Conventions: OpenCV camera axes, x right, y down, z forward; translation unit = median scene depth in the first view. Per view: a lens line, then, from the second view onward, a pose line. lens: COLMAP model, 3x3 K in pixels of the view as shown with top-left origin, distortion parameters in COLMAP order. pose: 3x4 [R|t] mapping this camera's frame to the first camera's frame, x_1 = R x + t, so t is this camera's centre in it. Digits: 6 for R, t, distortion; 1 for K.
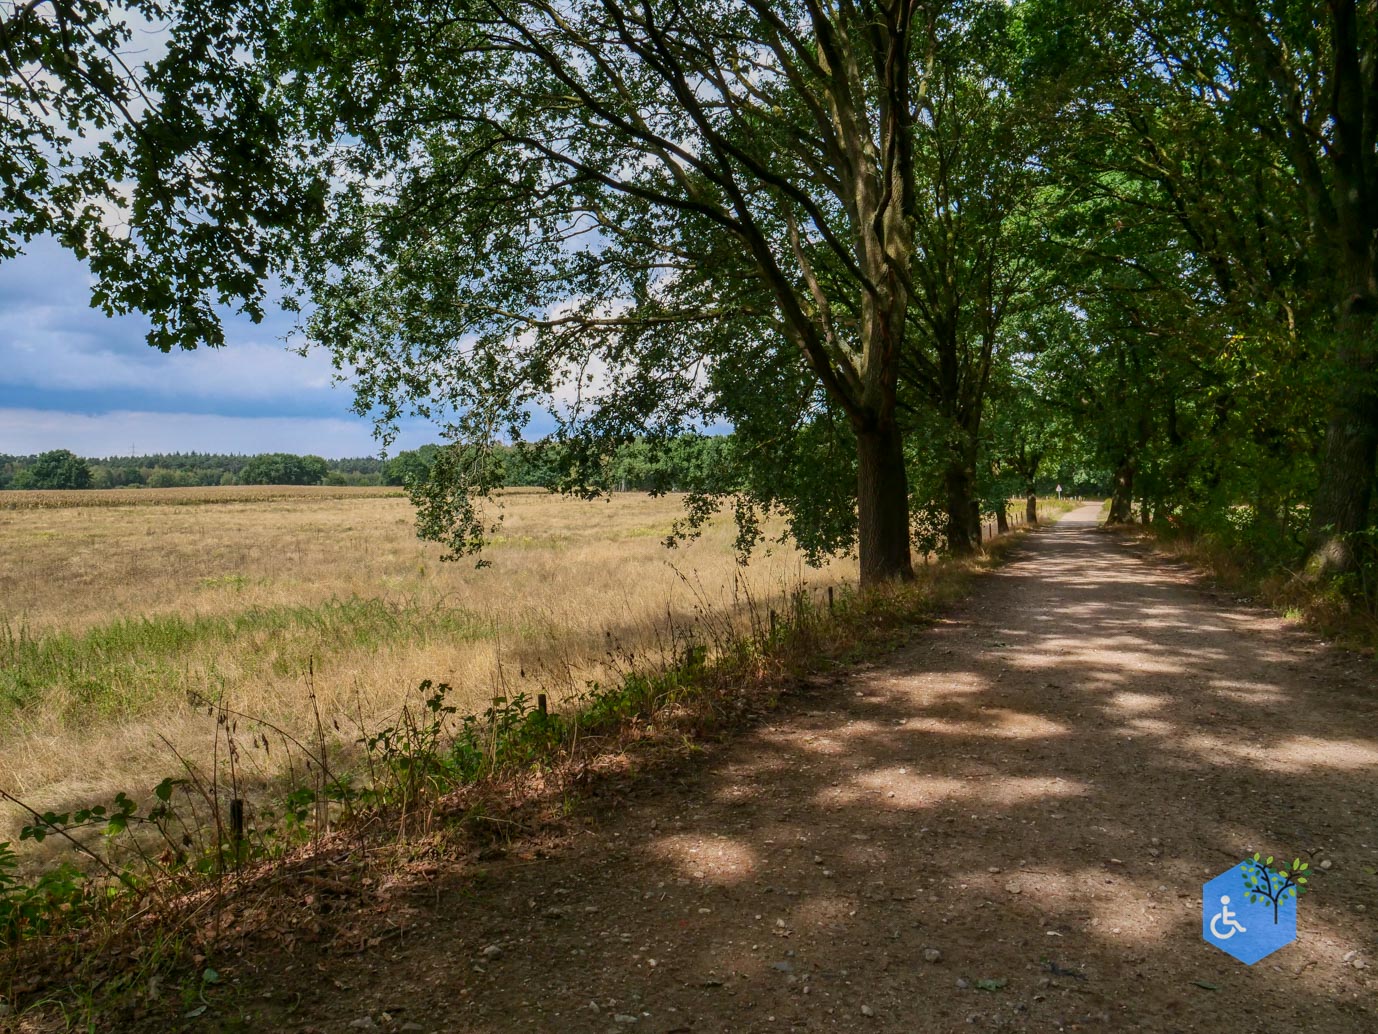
lens RADIAL K [[993.6, 0, 684.0], [0, 993.6, 521.1], [0, 0, 1]] dist [-0.045319, 0.002734]
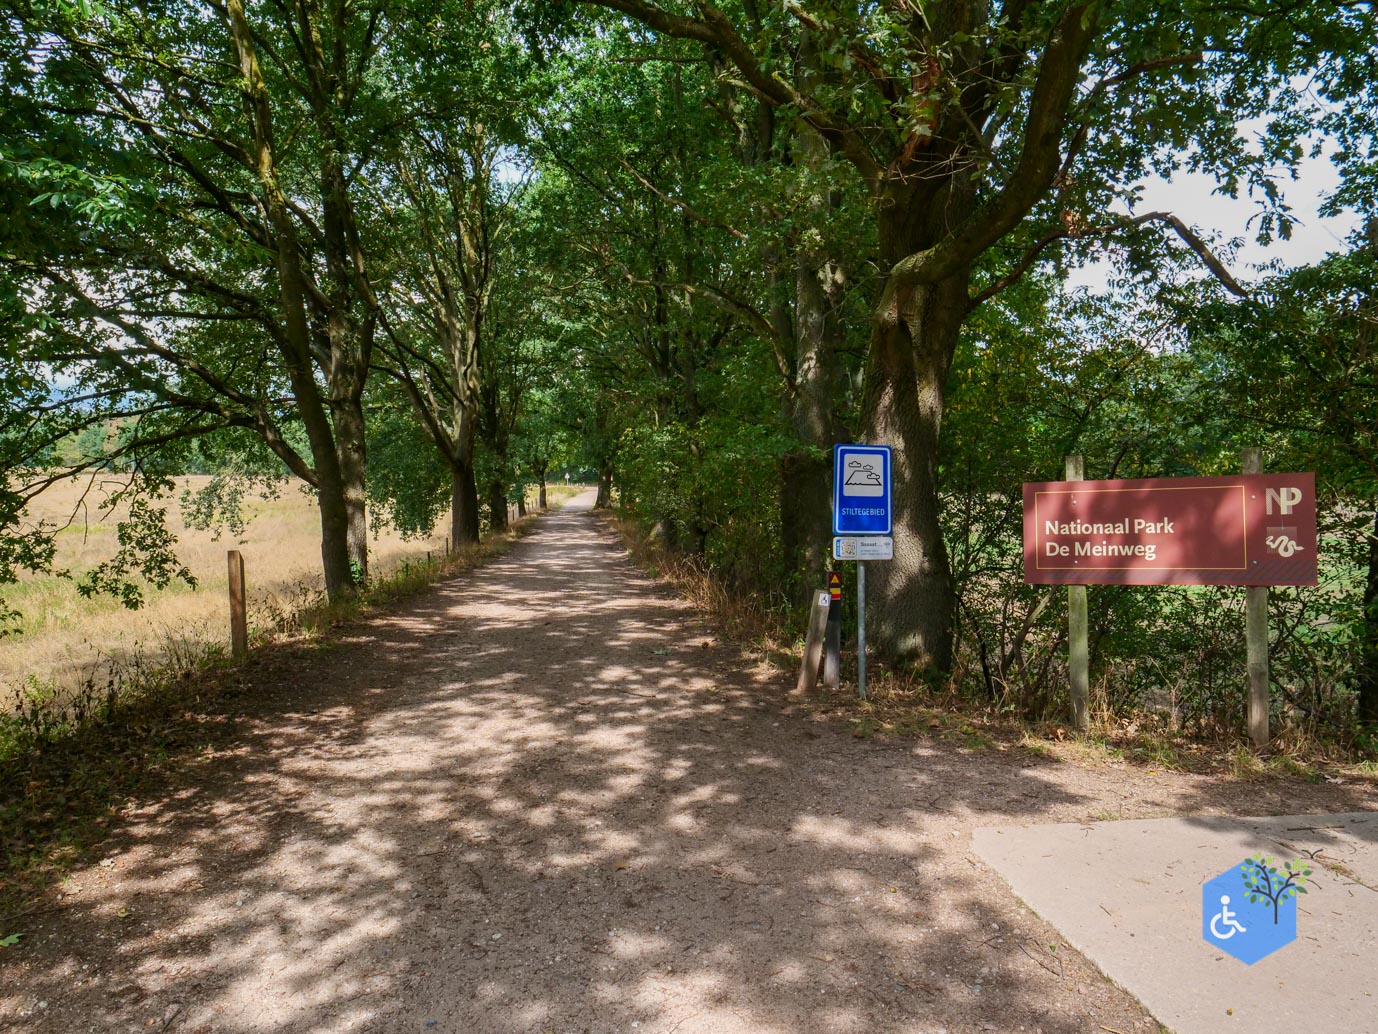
lens RADIAL K [[993.6, 0, 687.9], [0, 993.6, 515.6], [0, 0, 1]] dist [-0.045319, 0.002734]
pose [[0.887535, -0.009152, 0.460649, -0.136767], [0.001867, 0.999866, 0.016268, -0.013204], [-0.460736, -0.013578, 0.887434, -0.416038]]
